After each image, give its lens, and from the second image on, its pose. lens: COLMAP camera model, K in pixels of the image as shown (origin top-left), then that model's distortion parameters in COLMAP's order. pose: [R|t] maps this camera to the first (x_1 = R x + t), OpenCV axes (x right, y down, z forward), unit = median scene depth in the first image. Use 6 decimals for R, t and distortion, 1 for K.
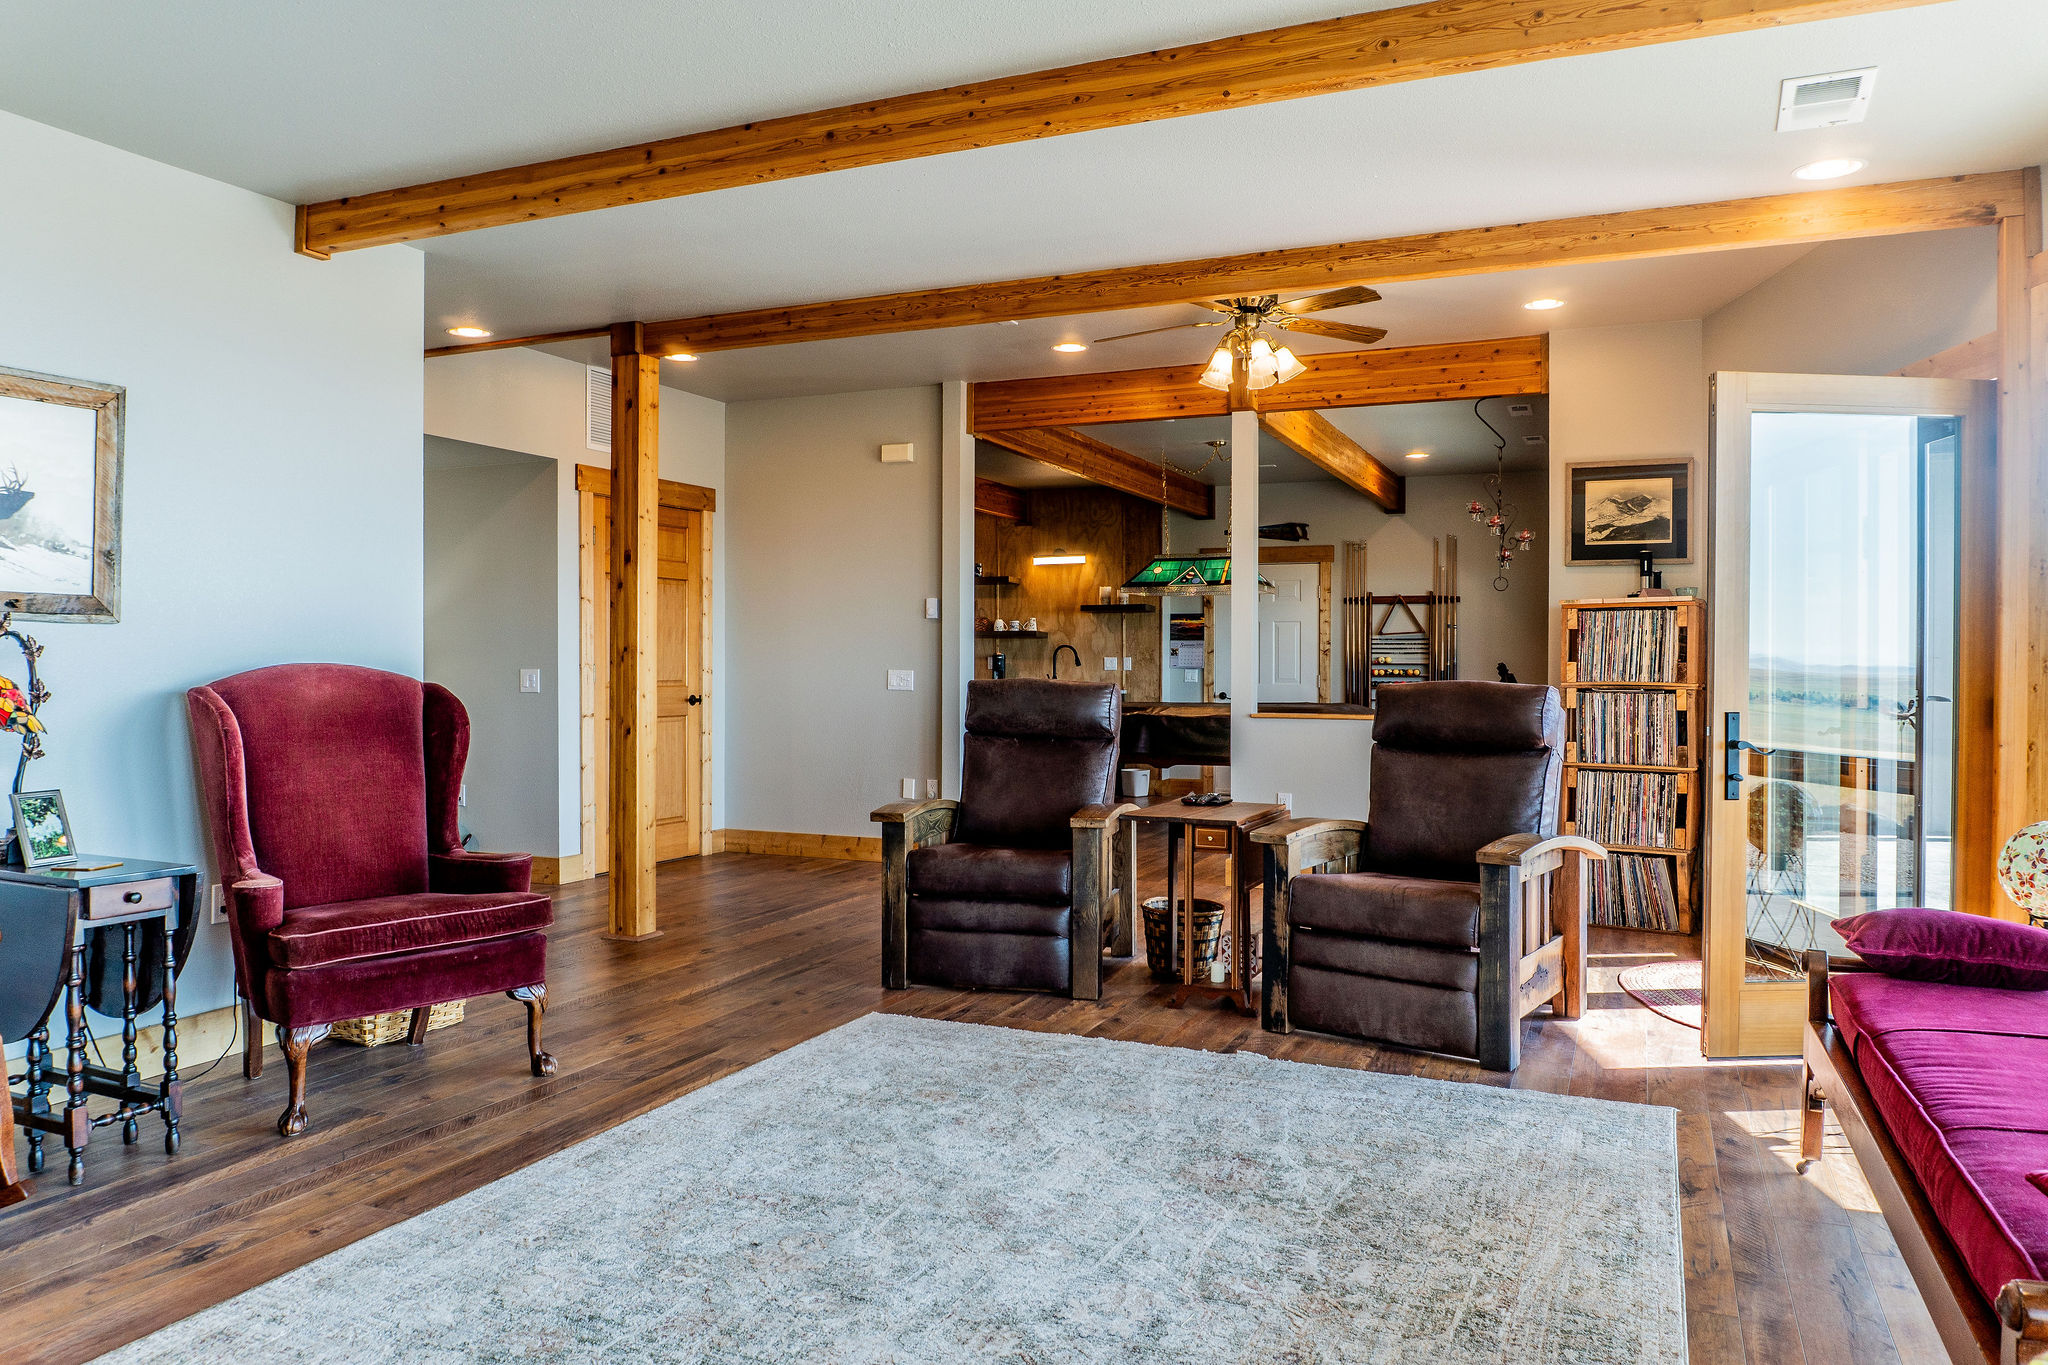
lens RADIAL K [[1401.7, 0, 1027.4], [0, 1401.7, 680.4], [0, 0, 1]] dist [-0.014761, -0.006213]
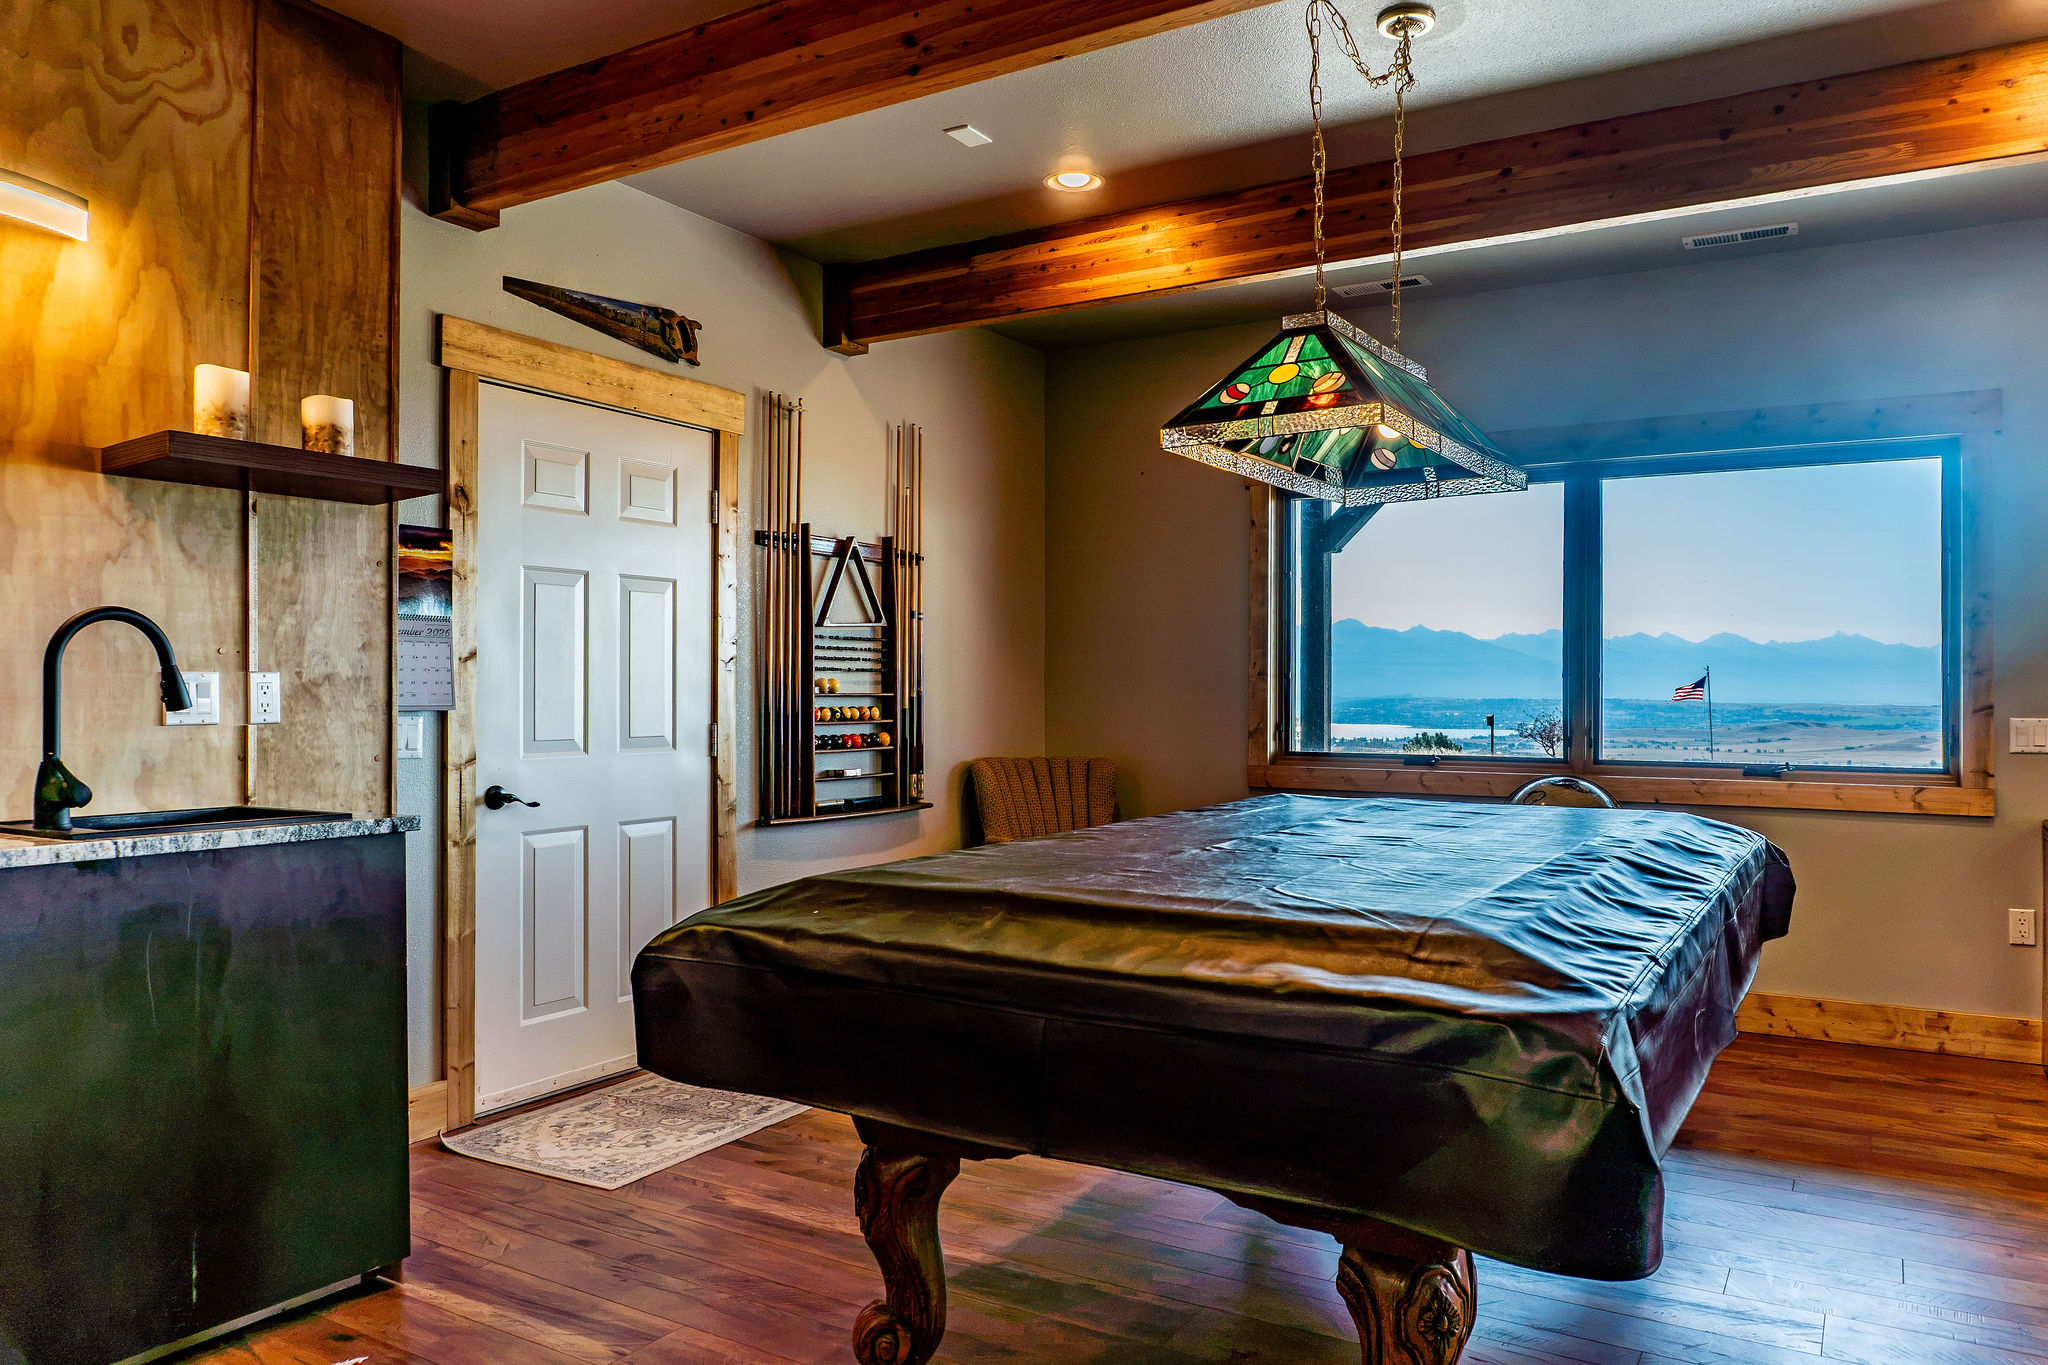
lens RADIAL K [[1401.7, 0, 1031.0], [0, 1401.7, 681.9], [0, 0, 1]] dist [-0.014761, -0.006213]
pose [[0.134658, 0.003423, 0.990886, -0.157149], [0.008268, 0.999955, -0.004578, -0.012359], [-0.990858, 0.008809, 0.134624, 0.837118]]
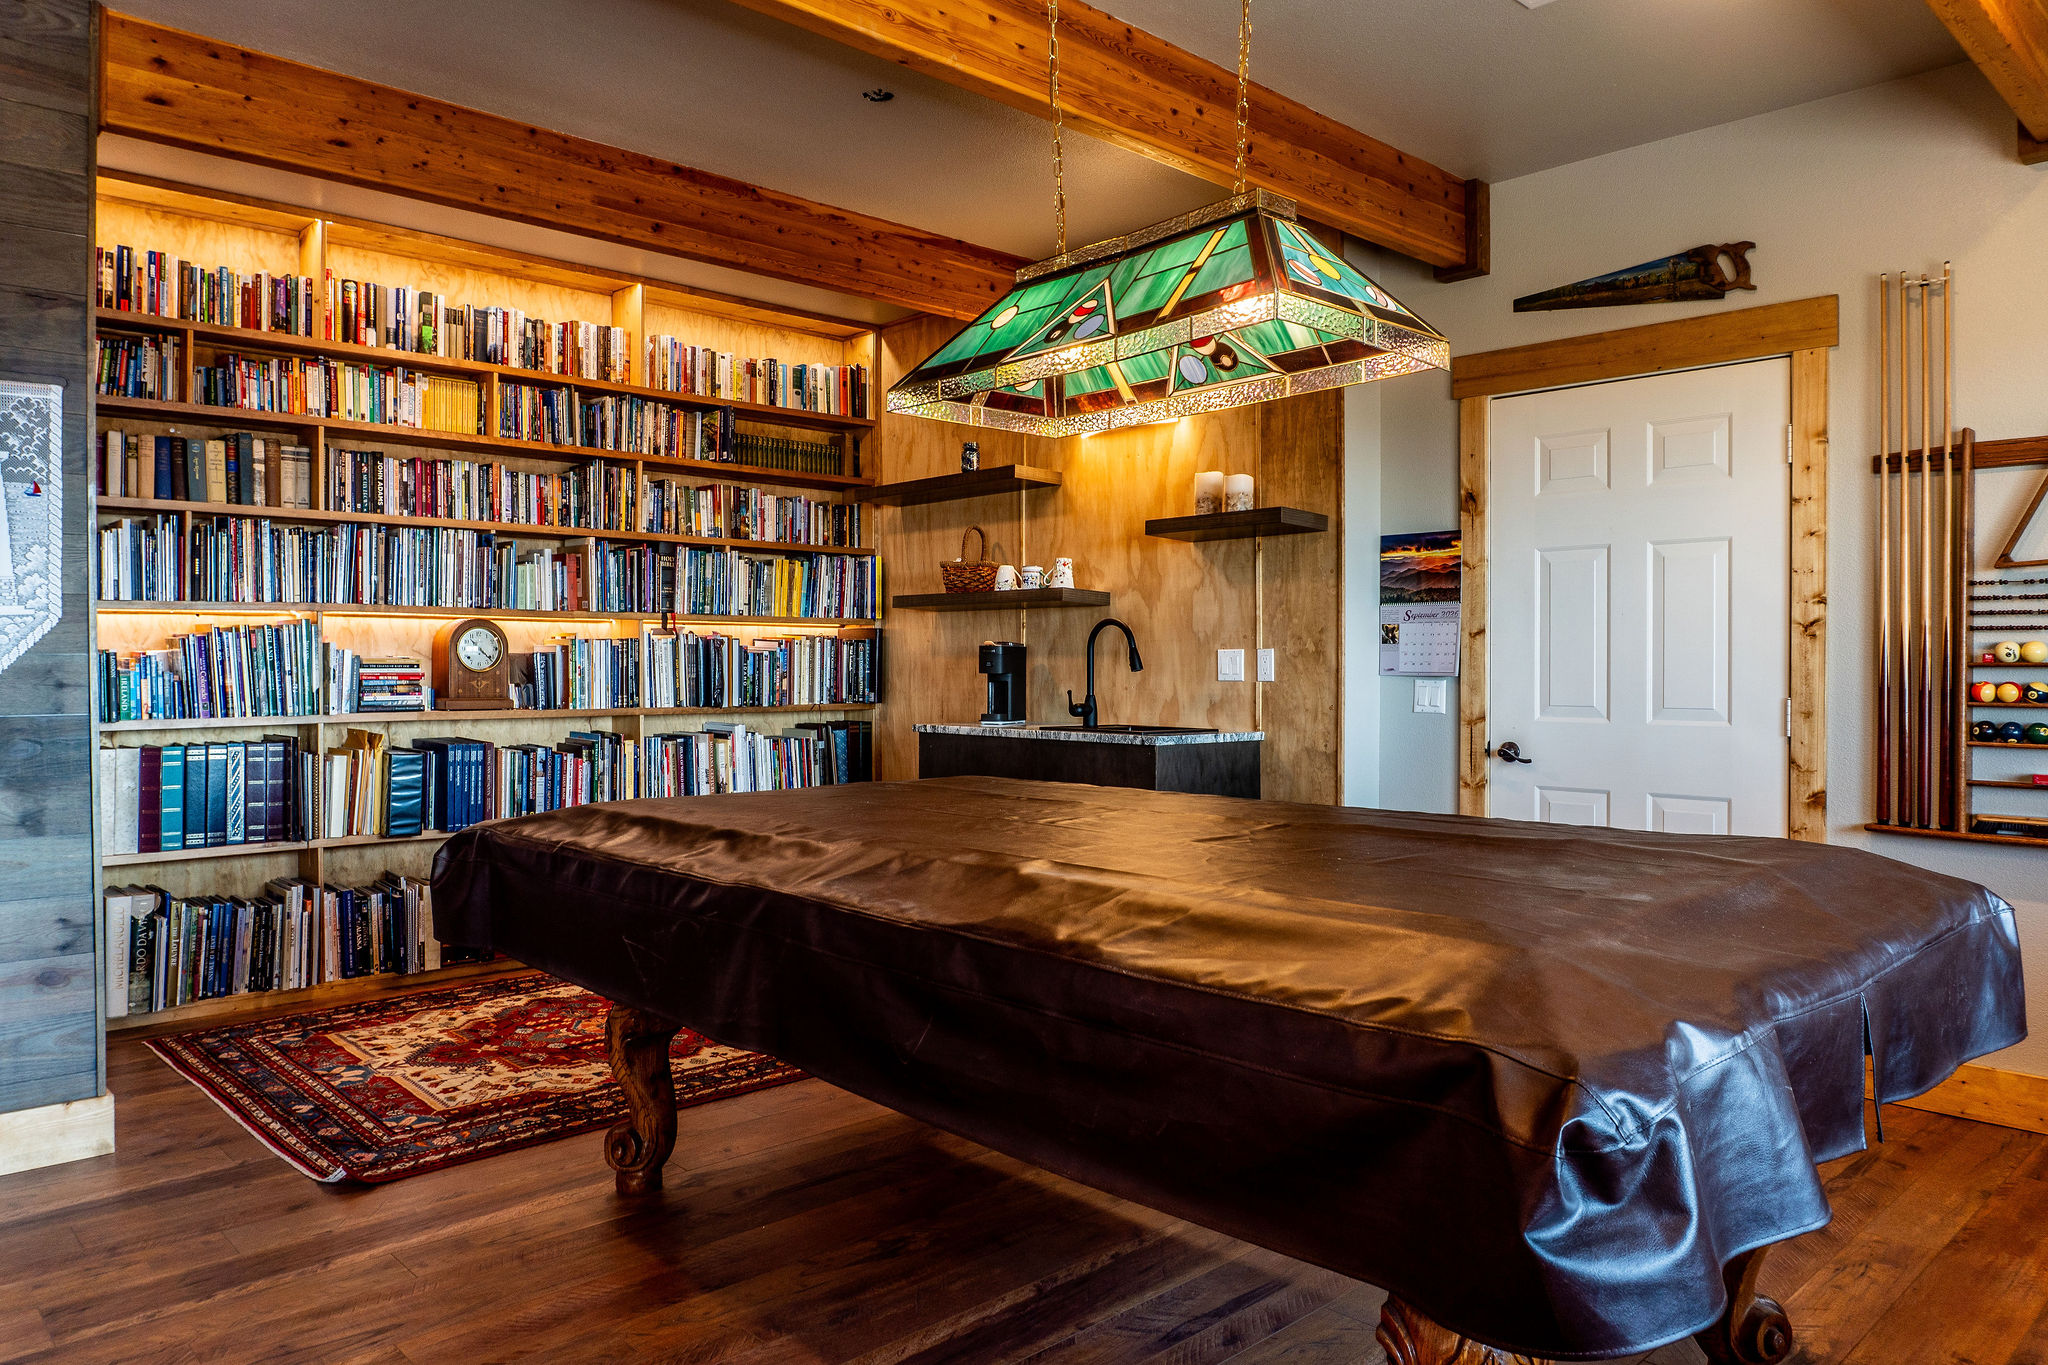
lens RADIAL K [[1401.7, 0, 1077.2], [0, 1401.7, 673.3], [0, 0, 1]] dist [-0.014761, -0.006213]
pose [[0.929117, -0.001587, -0.369783, 0.168793], [0.001145, 0.999998, -0.001415, -0.009056], [0.369785, 0.000892, 0.929117, 0.616503]]
